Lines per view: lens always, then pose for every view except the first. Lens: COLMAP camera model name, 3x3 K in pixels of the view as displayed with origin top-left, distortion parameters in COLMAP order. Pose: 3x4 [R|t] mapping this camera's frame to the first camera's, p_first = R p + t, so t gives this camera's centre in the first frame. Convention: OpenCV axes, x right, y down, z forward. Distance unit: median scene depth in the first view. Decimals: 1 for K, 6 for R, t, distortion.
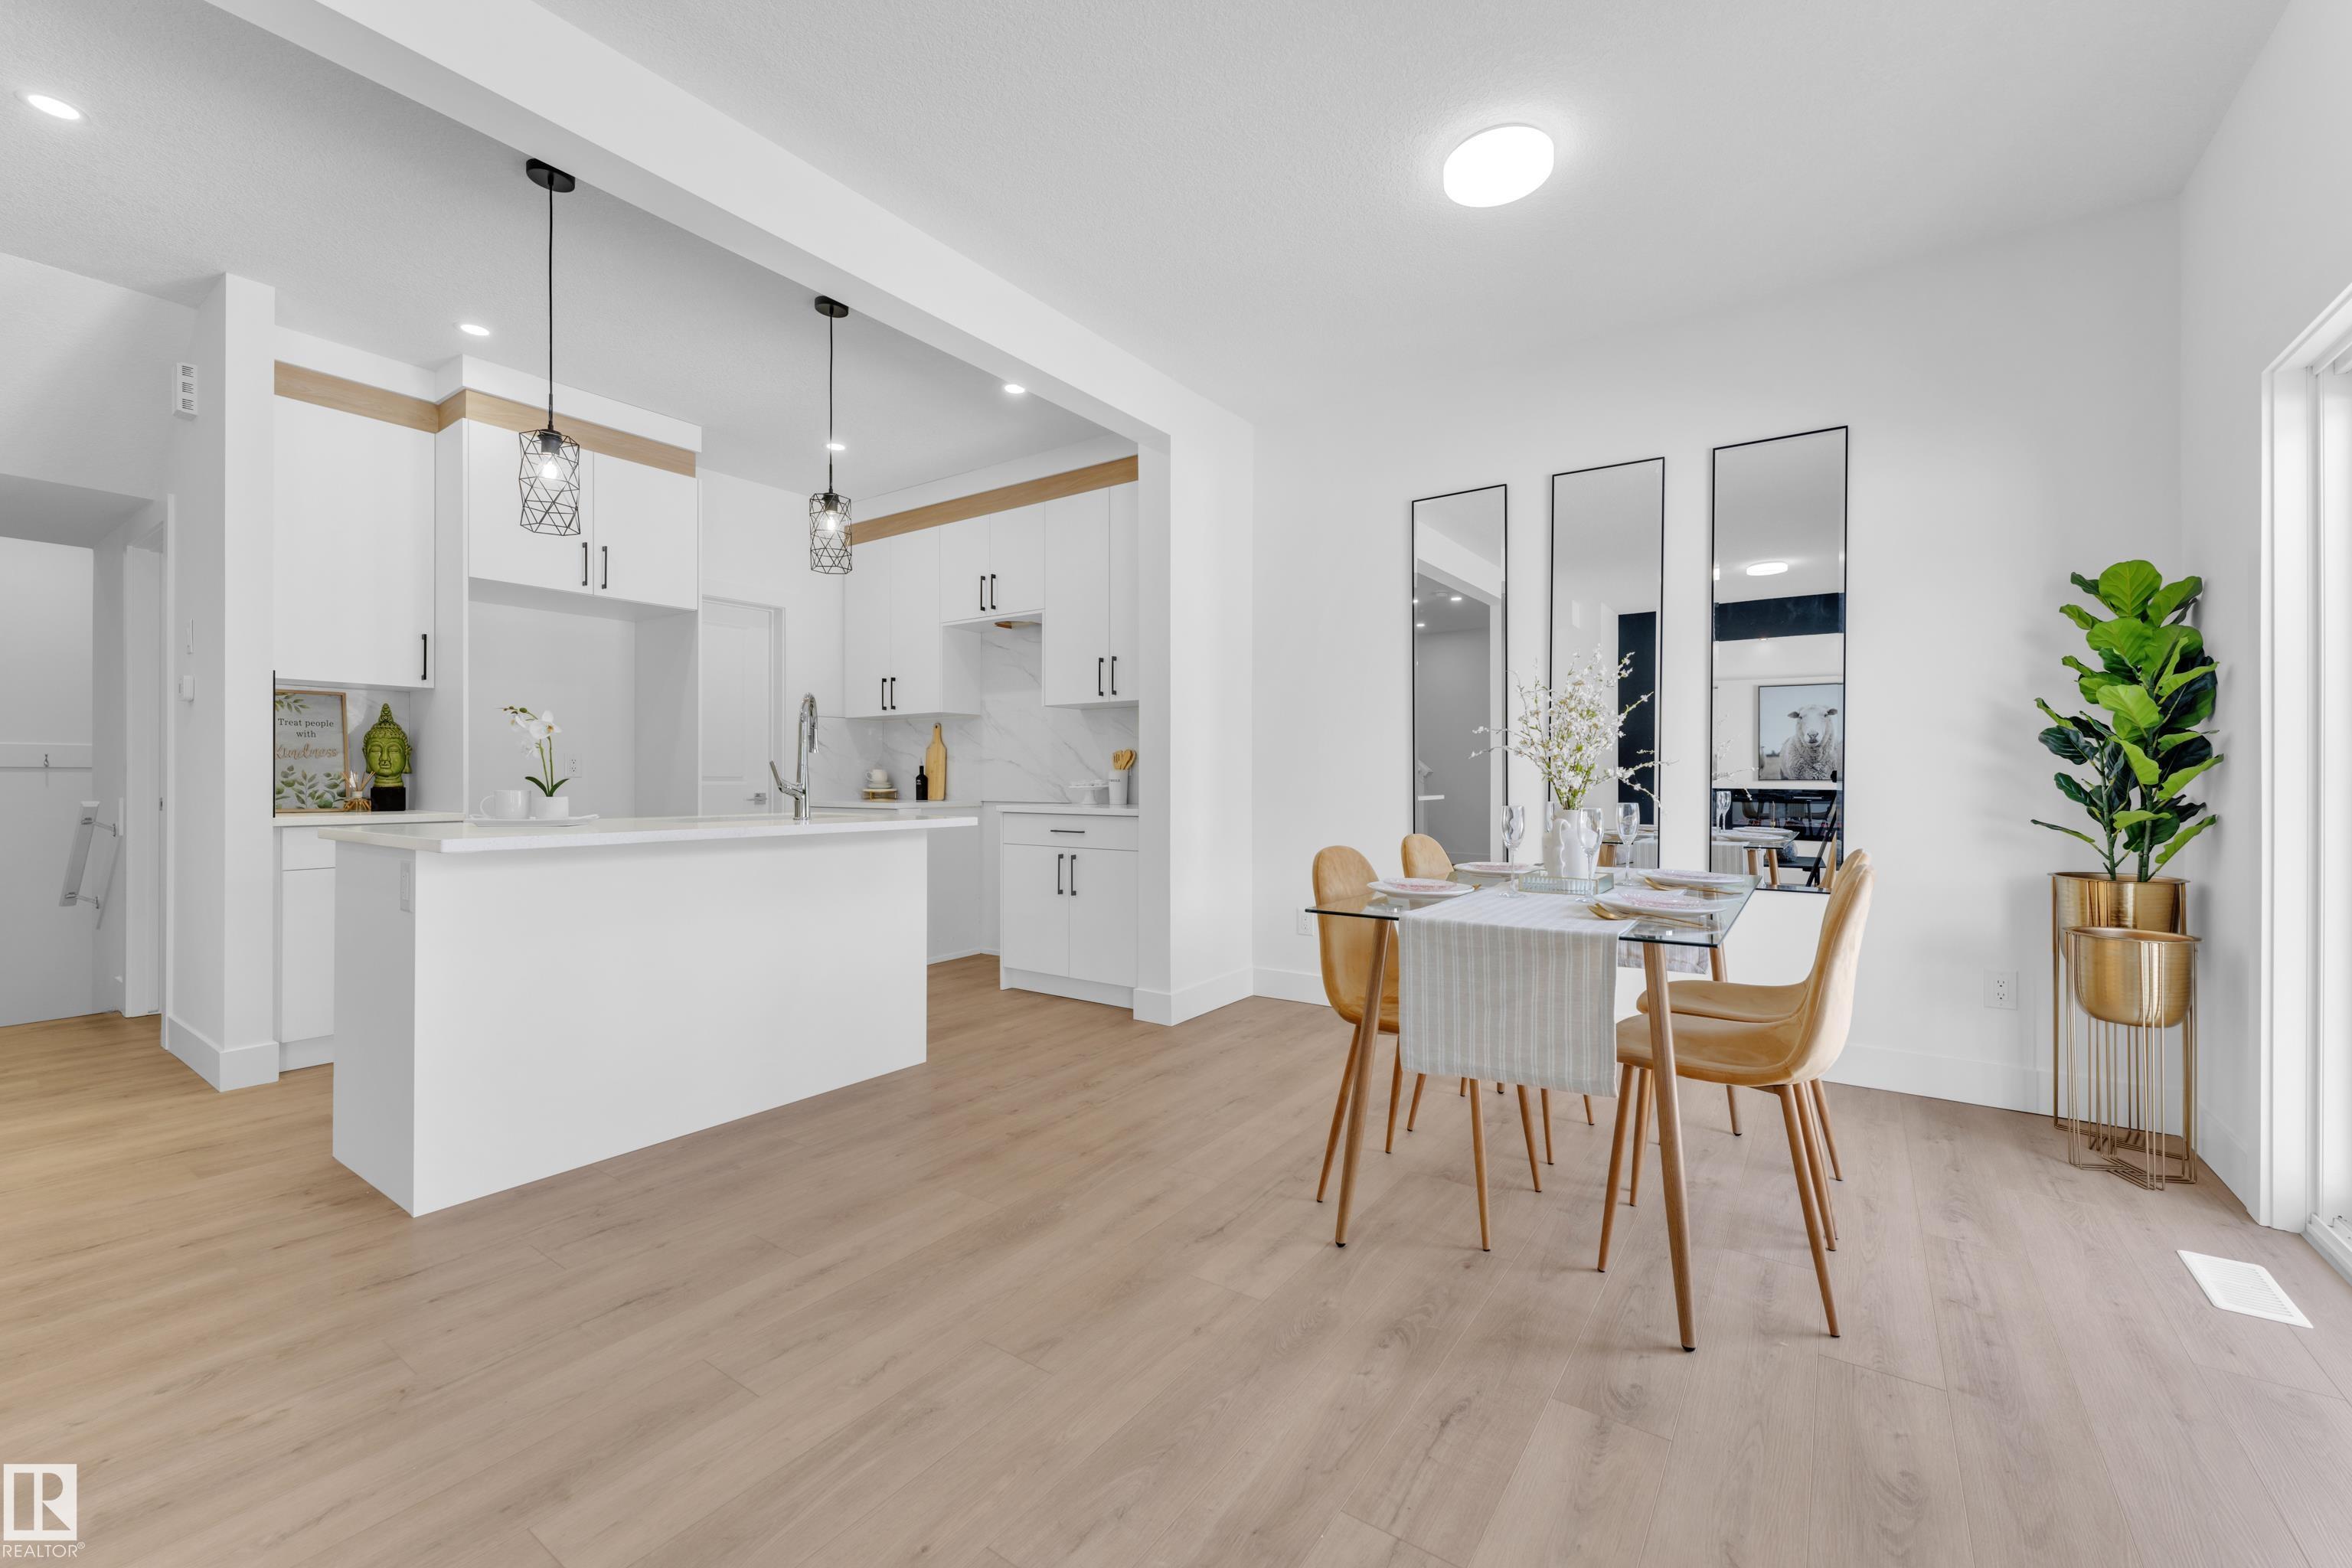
lens RADIAL K [[949.8, 0, 1170.6], [0, 949.8, 776.2], [0, 0, 1]] dist [0.003527, -0.000792]
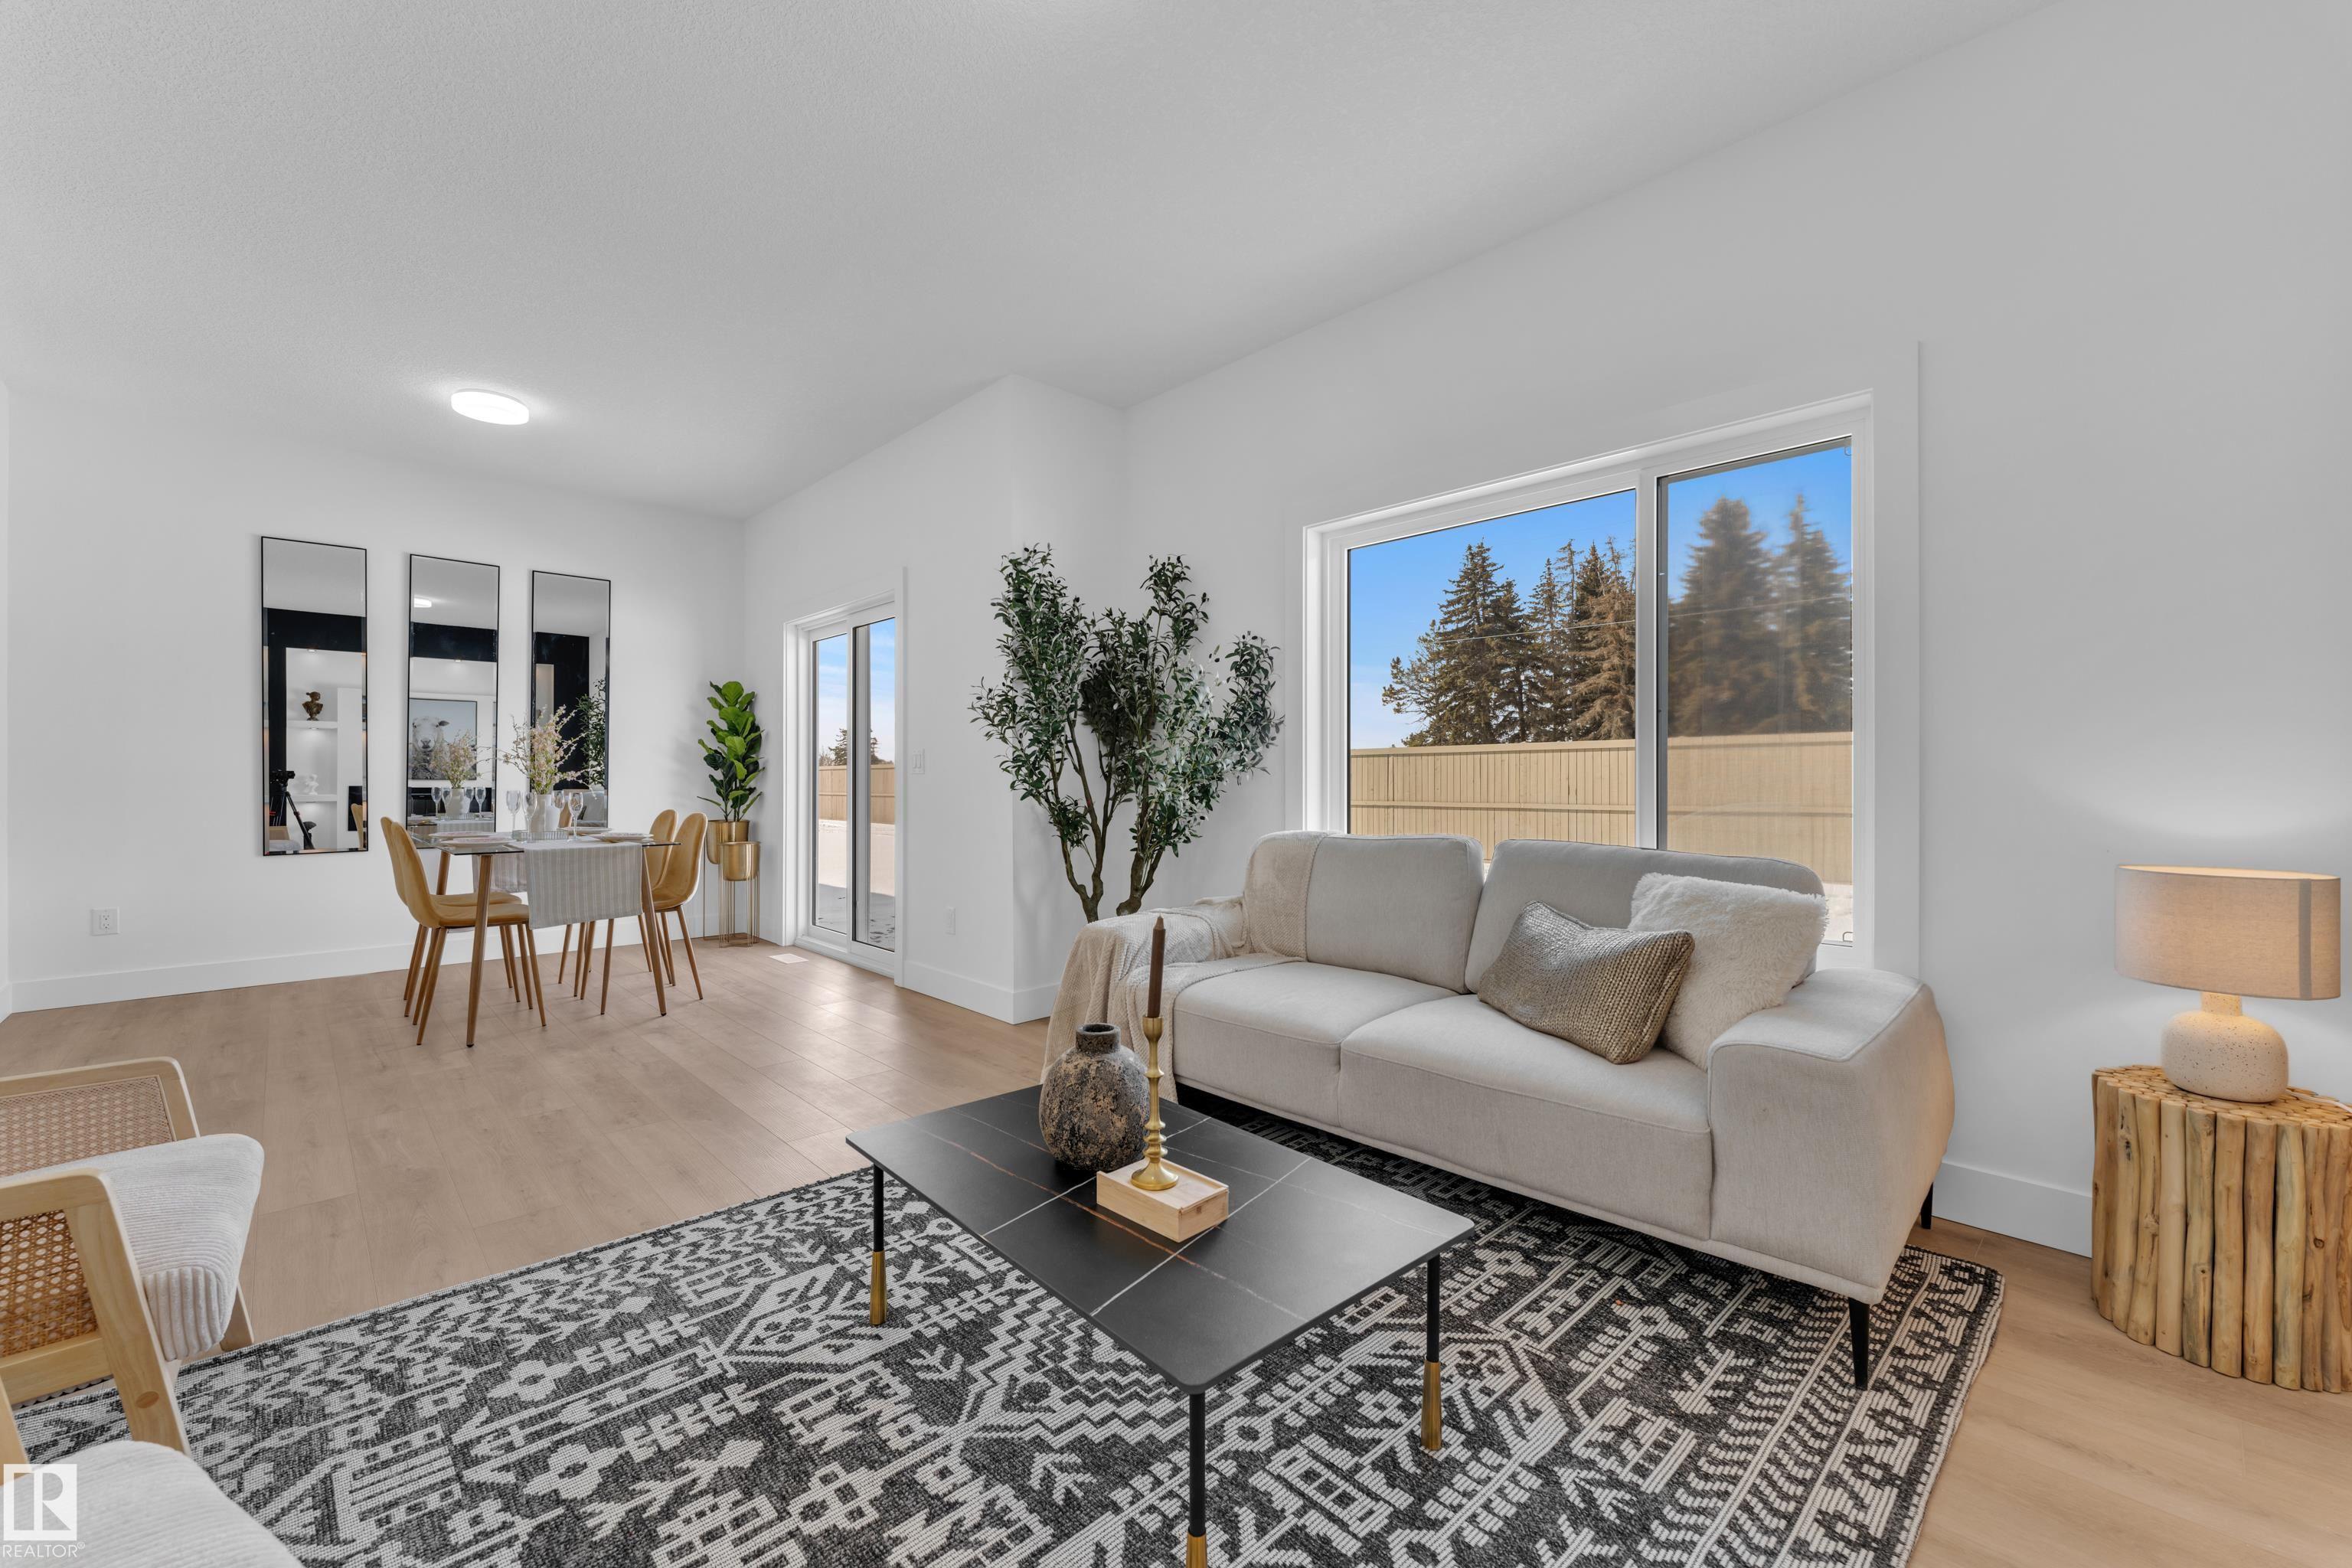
lens RADIAL K [[949.8, 0, 1158.5], [0, 949.8, 772.0], [0, 0, 1]] dist [0.003527, -0.000792]
pose [[0.207471, 0.003120, 0.978236, -0.680852], [0.000712, 0.999994, -0.003341, -0.000711], [-0.978241, 0.001390, 0.207468, -0.318424]]
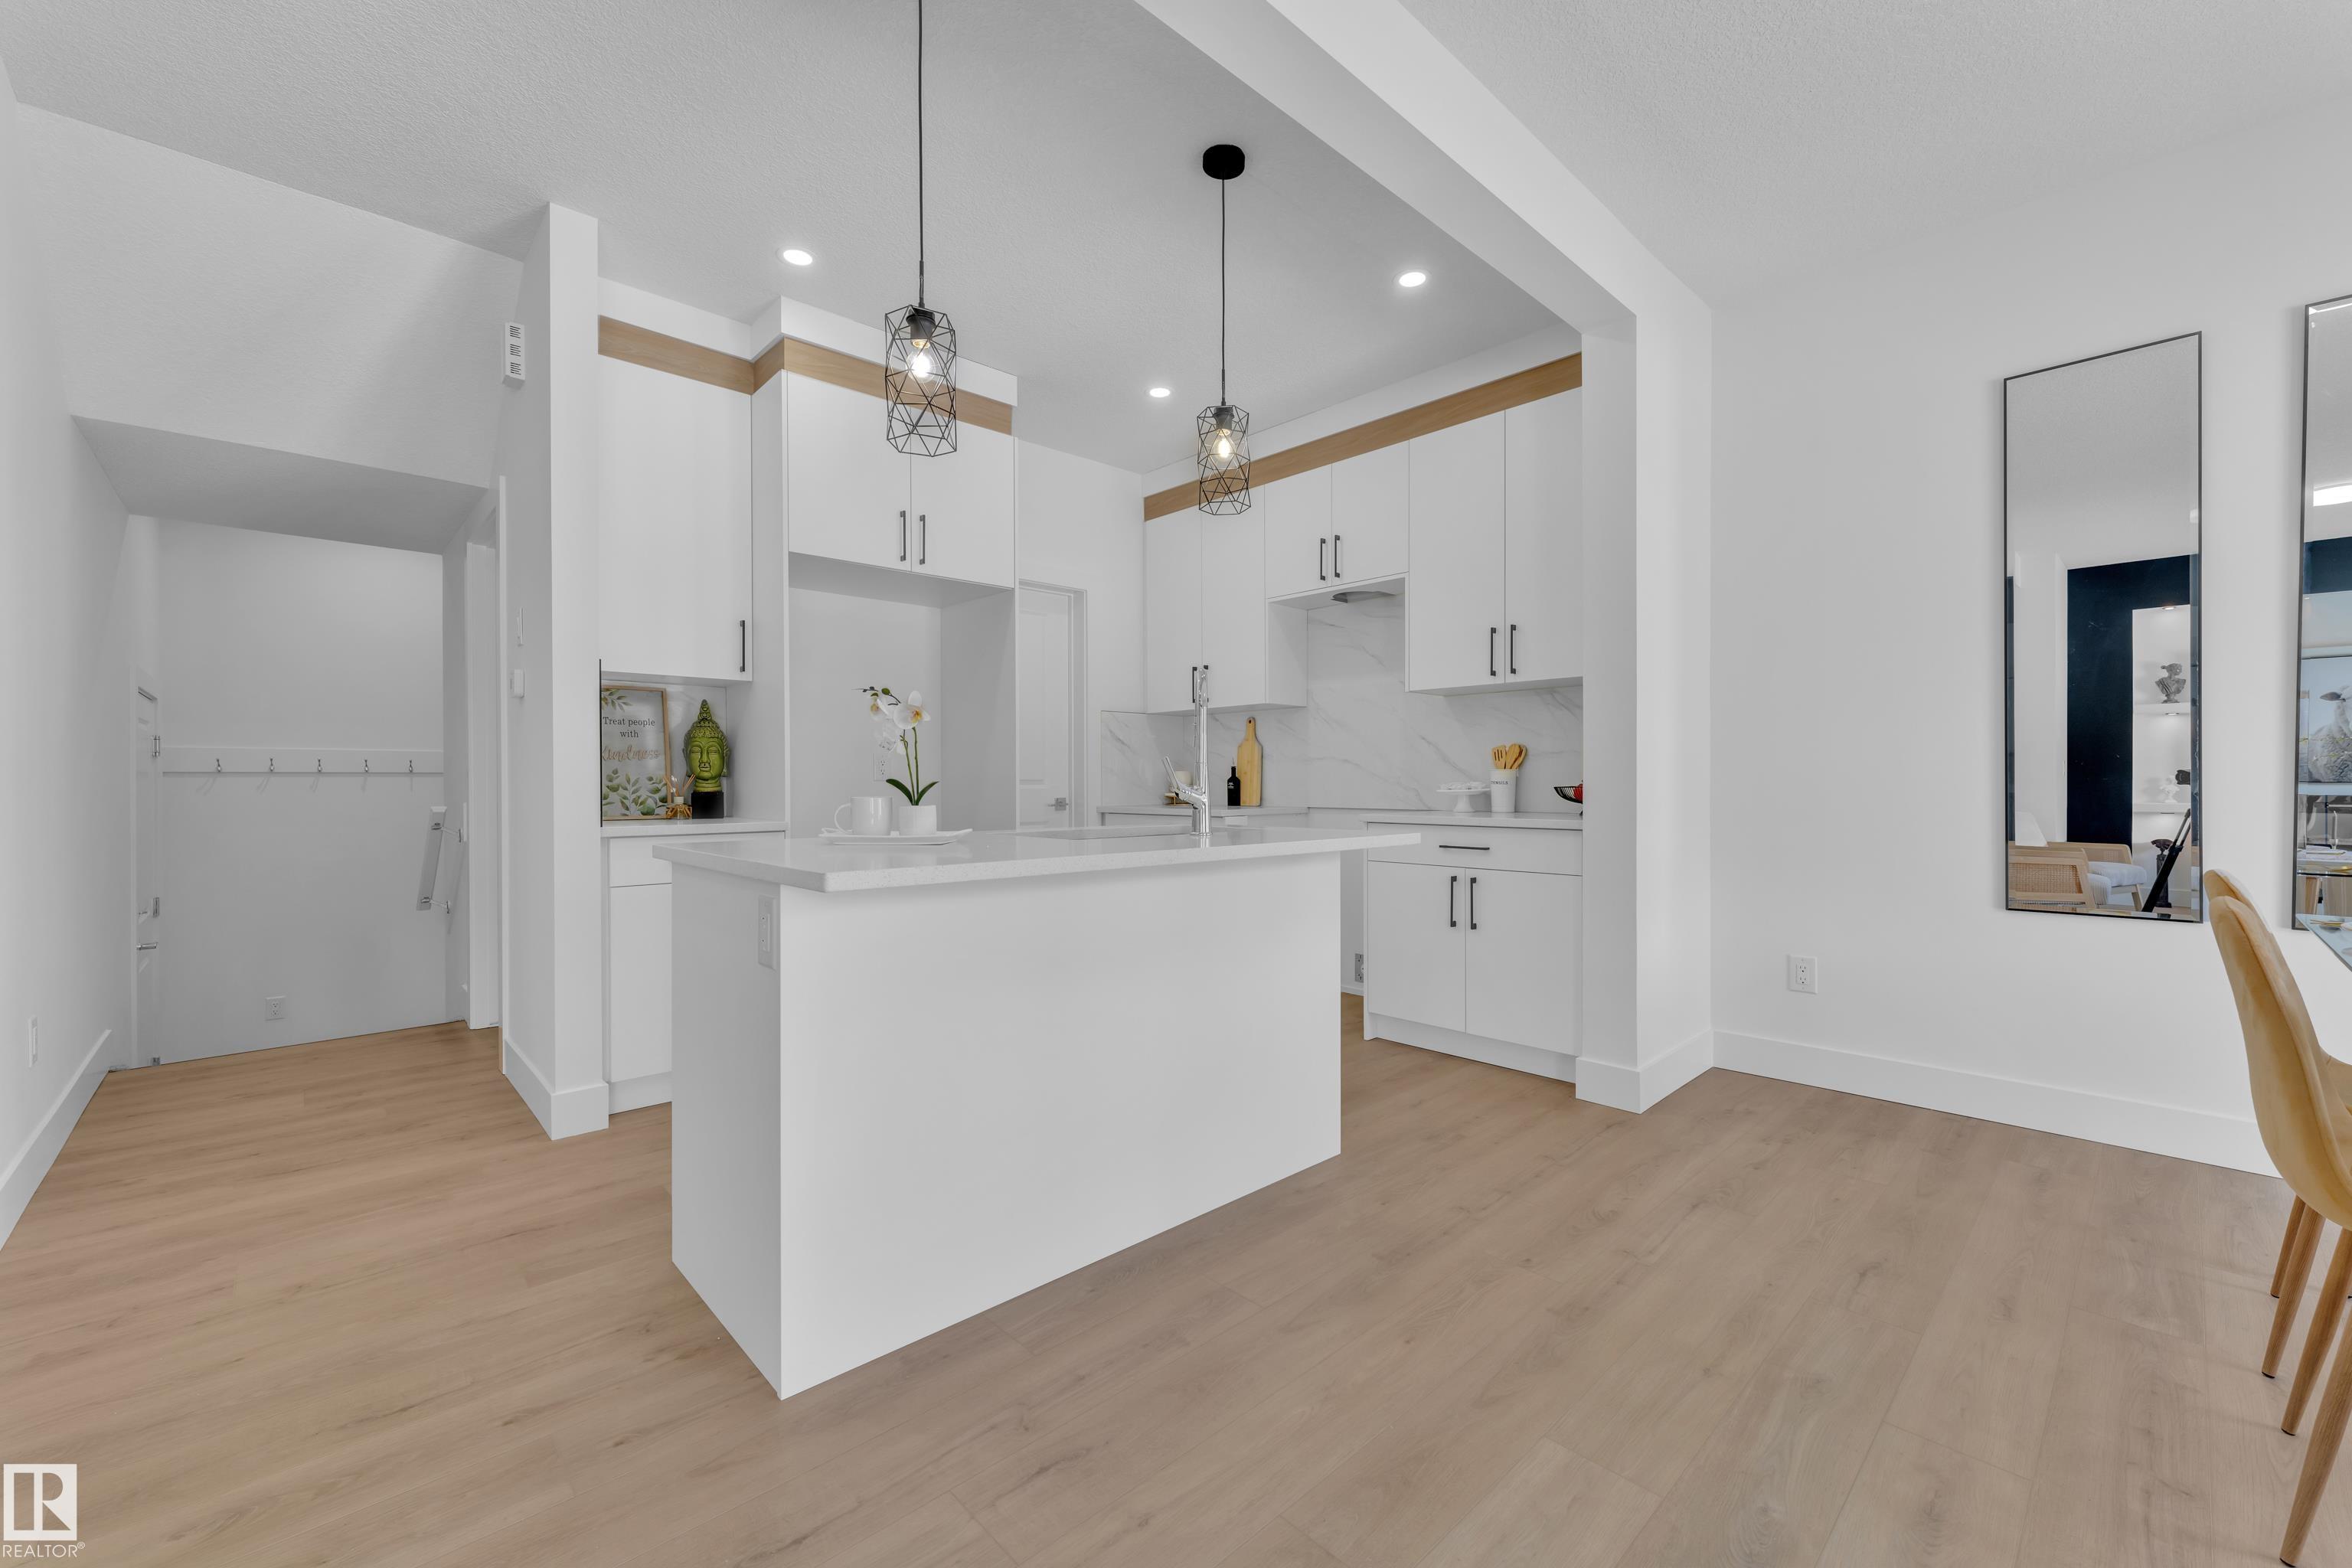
lens RADIAL K [[949.8, 0, 1179.8], [0, 949.8, 786.1], [0, 0, 1]] dist [0.003527, -0.000792]
pose [[0.979681, -0.002081, -0.200551, -0.203632], [0.003425, 0.999974, 0.006353, 0.001482], [0.200532, -0.006911, 0.979663, 0.207780]]
